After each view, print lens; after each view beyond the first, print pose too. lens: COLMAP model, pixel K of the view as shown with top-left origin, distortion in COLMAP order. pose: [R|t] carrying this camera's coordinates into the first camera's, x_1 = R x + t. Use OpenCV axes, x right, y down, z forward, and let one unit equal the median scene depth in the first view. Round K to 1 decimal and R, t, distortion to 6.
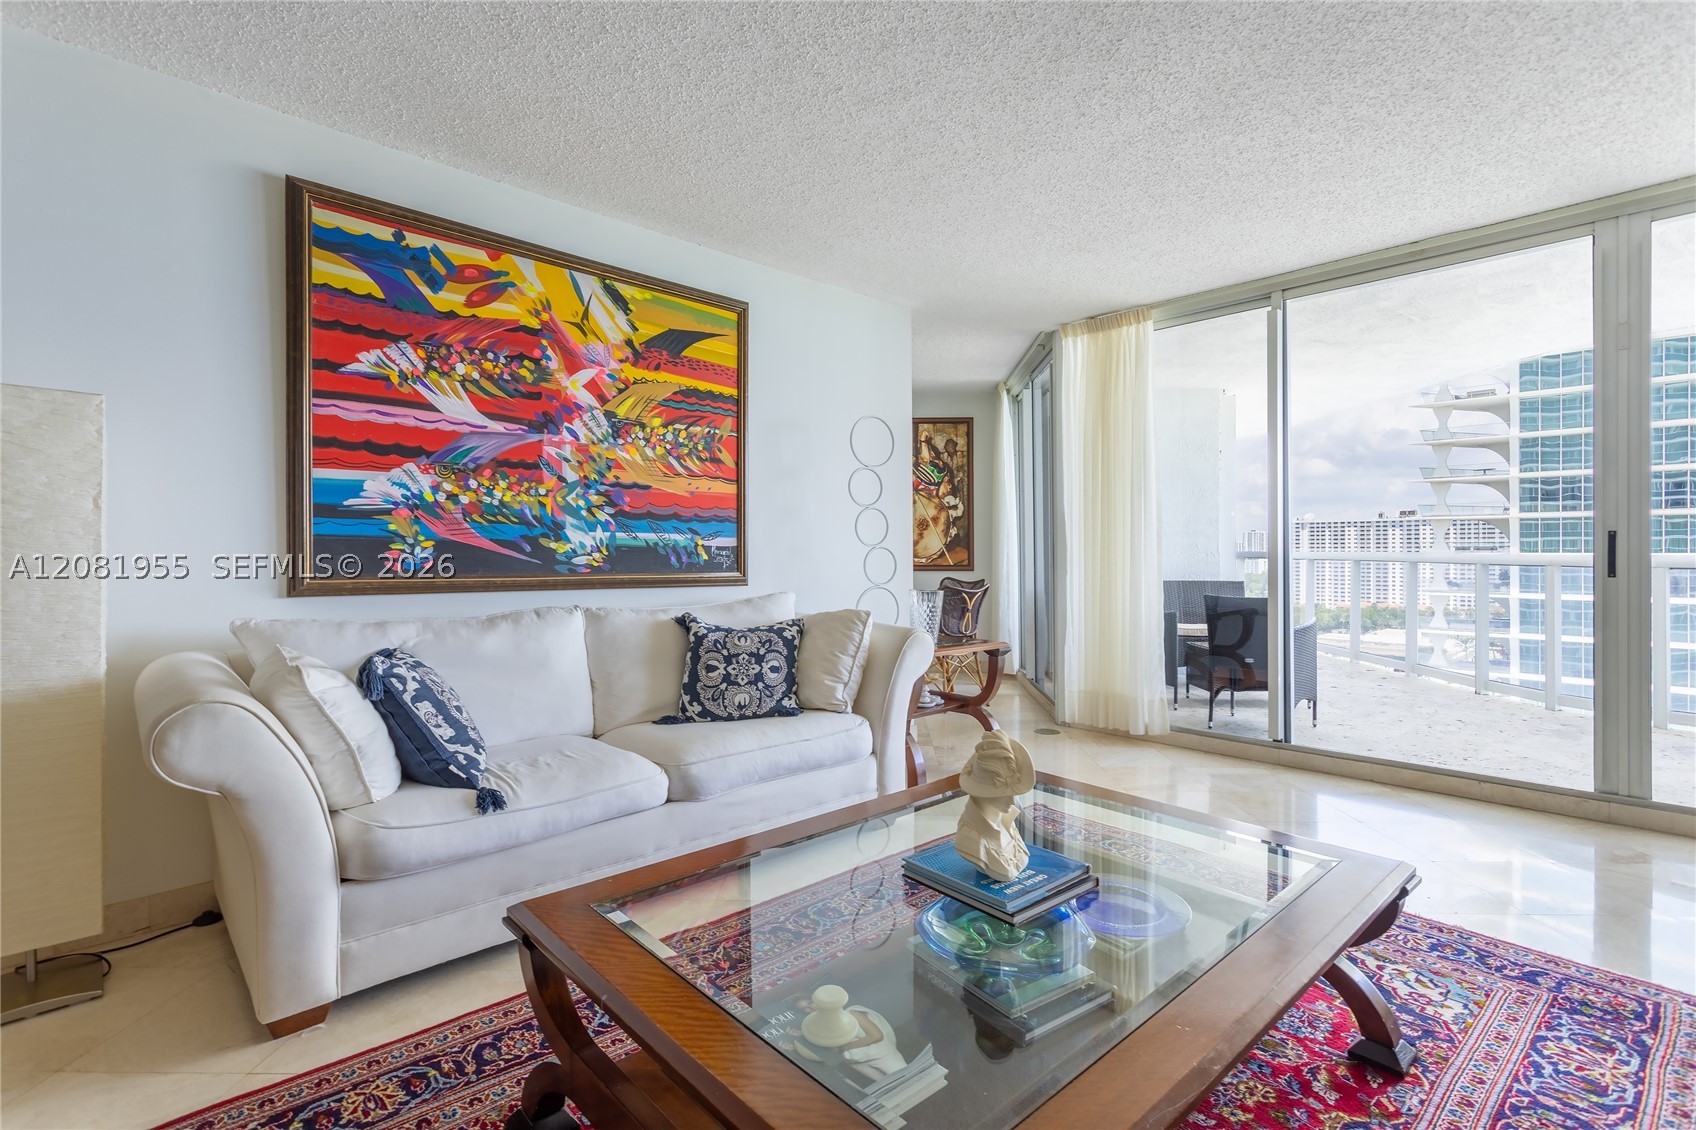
lens RADIAL K [[811.7, 0, 867.4], [0, 811.7, 548.9], [0, 0, 1]] dist [-0.001810, 0.007348]
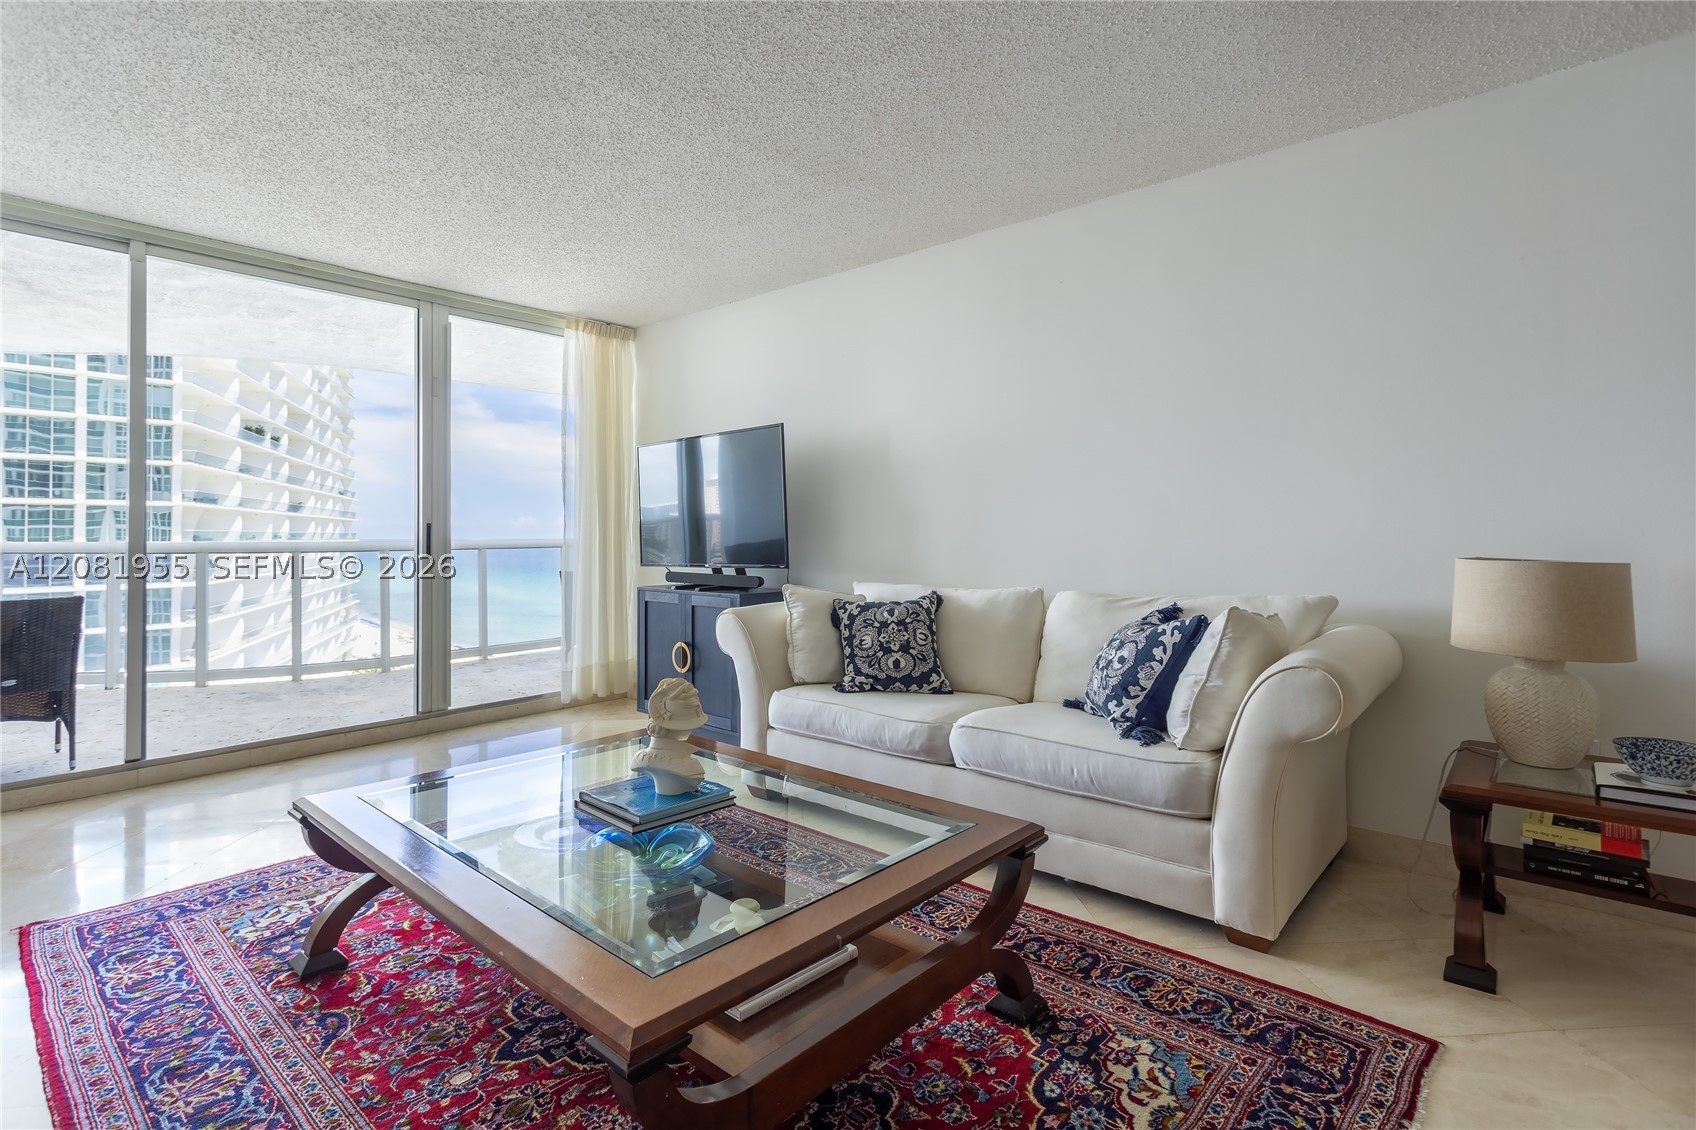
lens RADIAL K [[817.1, 0, 873.0], [0, 817.1, 516.9], [0, 0, 1]] dist [0.002975, 0.000547]
pose [[-0.114753, 0.023579, 0.993114, -0.599579], [0.001742, 0.999722, -0.023534, 0.000233], [-0.993393, -0.000971, -0.114762, 0.424164]]
